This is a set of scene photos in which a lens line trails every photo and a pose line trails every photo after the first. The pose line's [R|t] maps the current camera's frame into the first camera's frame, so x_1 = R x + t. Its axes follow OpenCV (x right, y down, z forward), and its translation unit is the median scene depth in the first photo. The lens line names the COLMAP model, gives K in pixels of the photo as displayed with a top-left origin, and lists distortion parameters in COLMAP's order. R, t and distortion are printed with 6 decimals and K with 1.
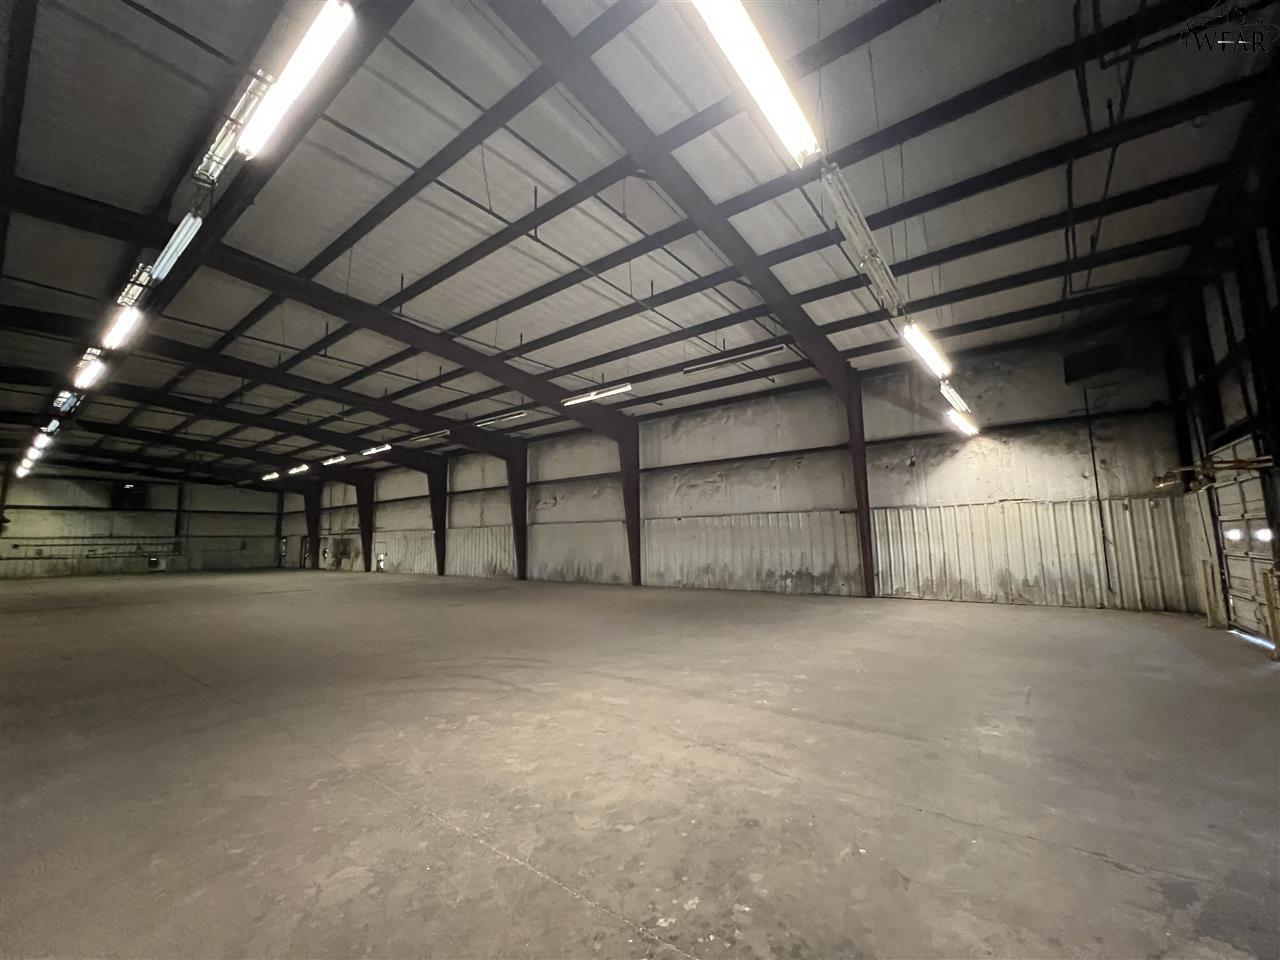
lens RADIAL K [[512.1, 0, 639.3], [0, 512.1, 477.6], [0, 0, 1]] dist [-0.005919, 0.002538]
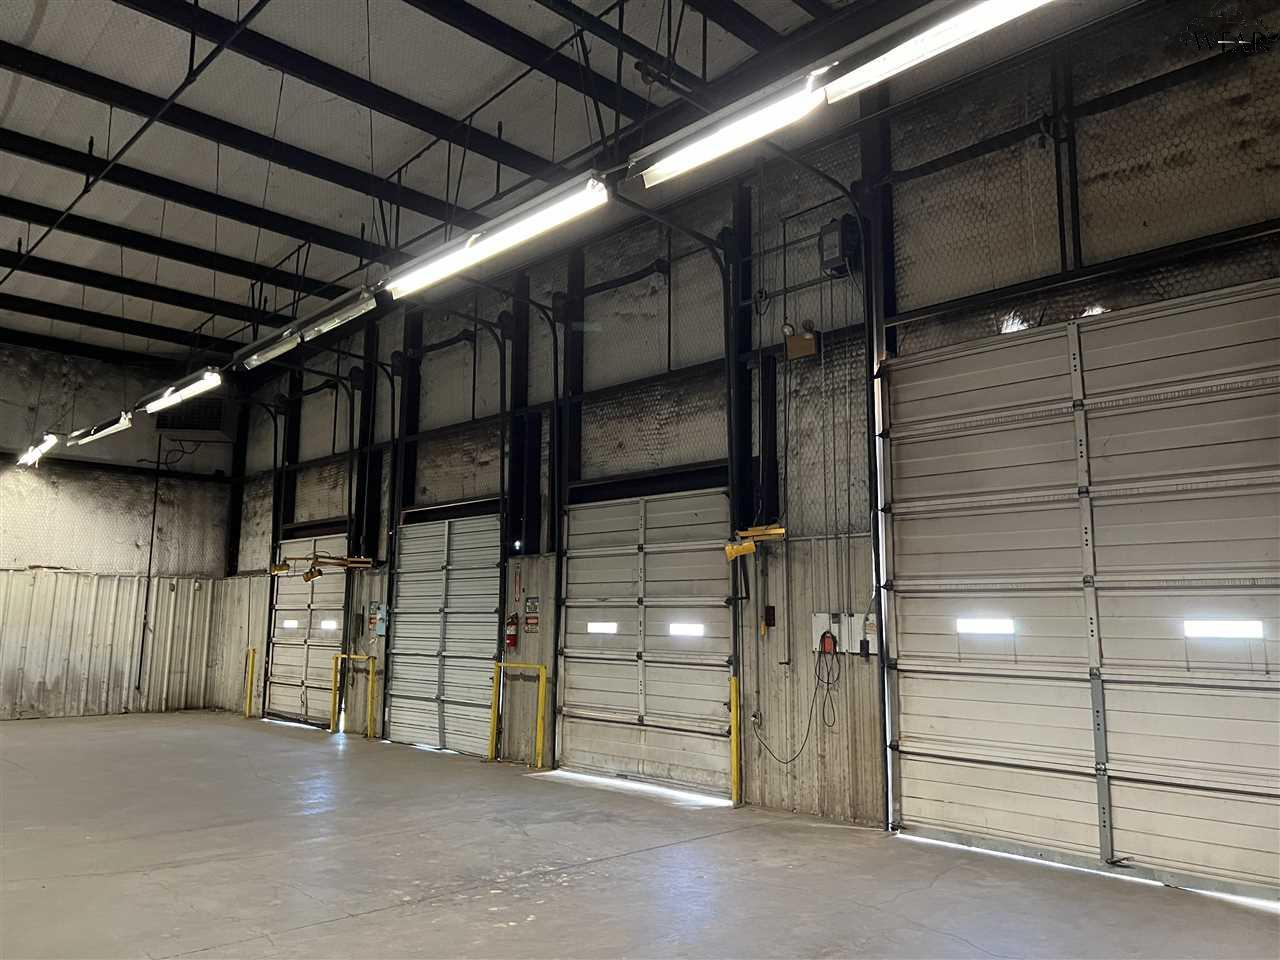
lens RADIAL K [[936.2, 0, 639.8], [0, 936.2, 475.1], [0, 0, 1]] dist [0.013392, -0.034349]
pose [[0.148764, 0.168945, 0.974334, -0.447451], [-0.131231, 0.979956, -0.149883, 0.006280], [-0.980126, -0.105566, 0.167953, 0.011182]]
